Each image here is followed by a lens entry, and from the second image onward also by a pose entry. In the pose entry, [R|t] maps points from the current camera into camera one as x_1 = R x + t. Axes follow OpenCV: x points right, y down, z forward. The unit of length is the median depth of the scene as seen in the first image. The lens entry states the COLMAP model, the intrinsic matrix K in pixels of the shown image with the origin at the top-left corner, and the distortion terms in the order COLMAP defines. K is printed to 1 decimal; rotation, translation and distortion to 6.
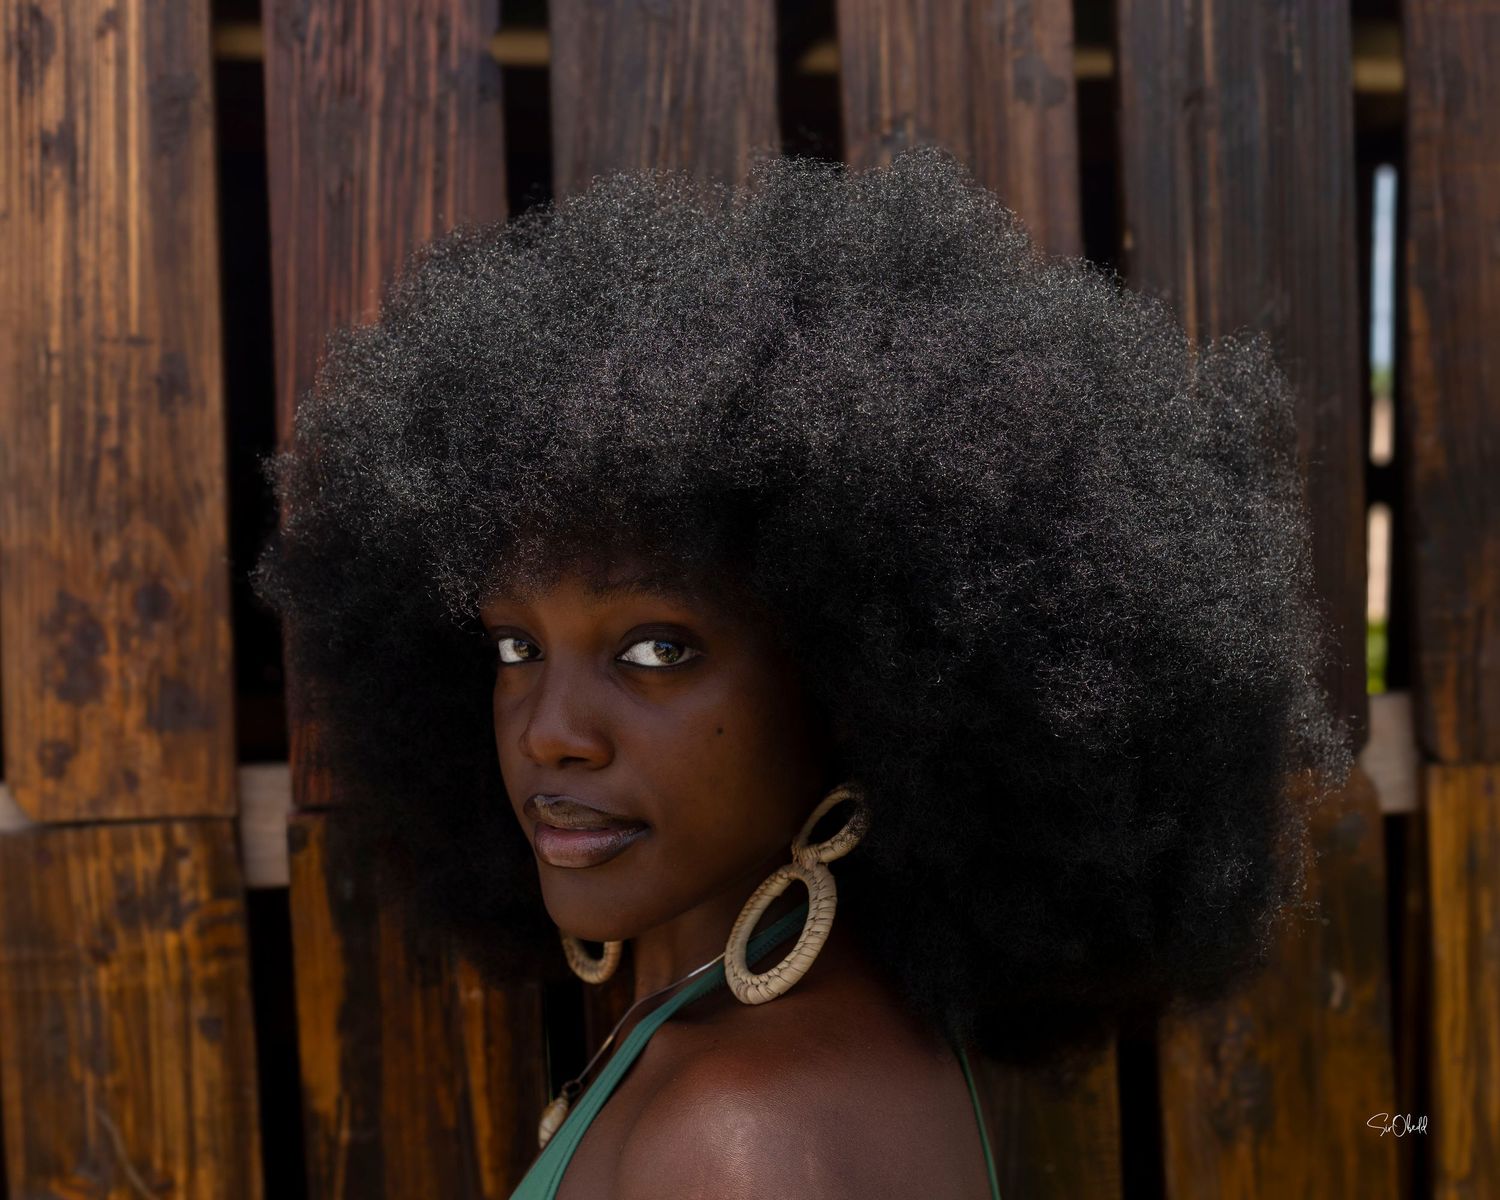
lens RADIAL K [[2170.9, 0, 750.0], [0, 2170.9, 600.0], [0, 0, 1]] dist [0.024756, -0.010015]
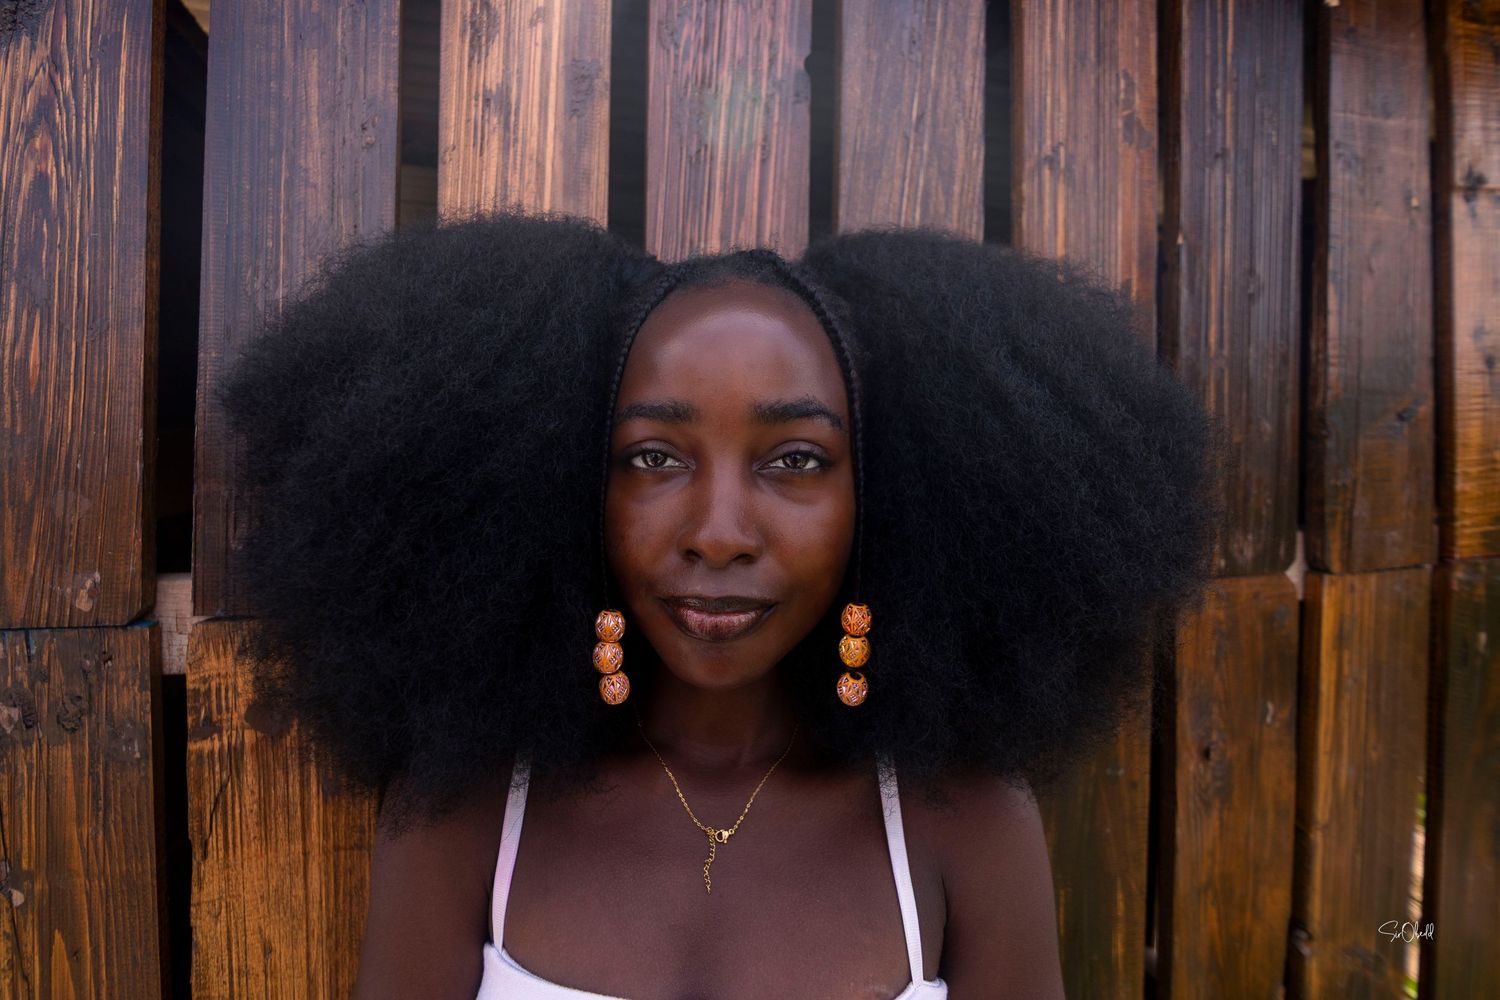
lens RADIAL K [[514.2, 0, 750.0], [0, 514.2, 500.0], [0, 0, 1]] dist [-0.000444, -0.000069]
pose [[0.997812, 0.019114, 0.063298, -0.171122], [-0.010912, 0.991783, -0.127468, 0.081642], [-0.065214, 0.126498, 0.989821, 0.691416]]
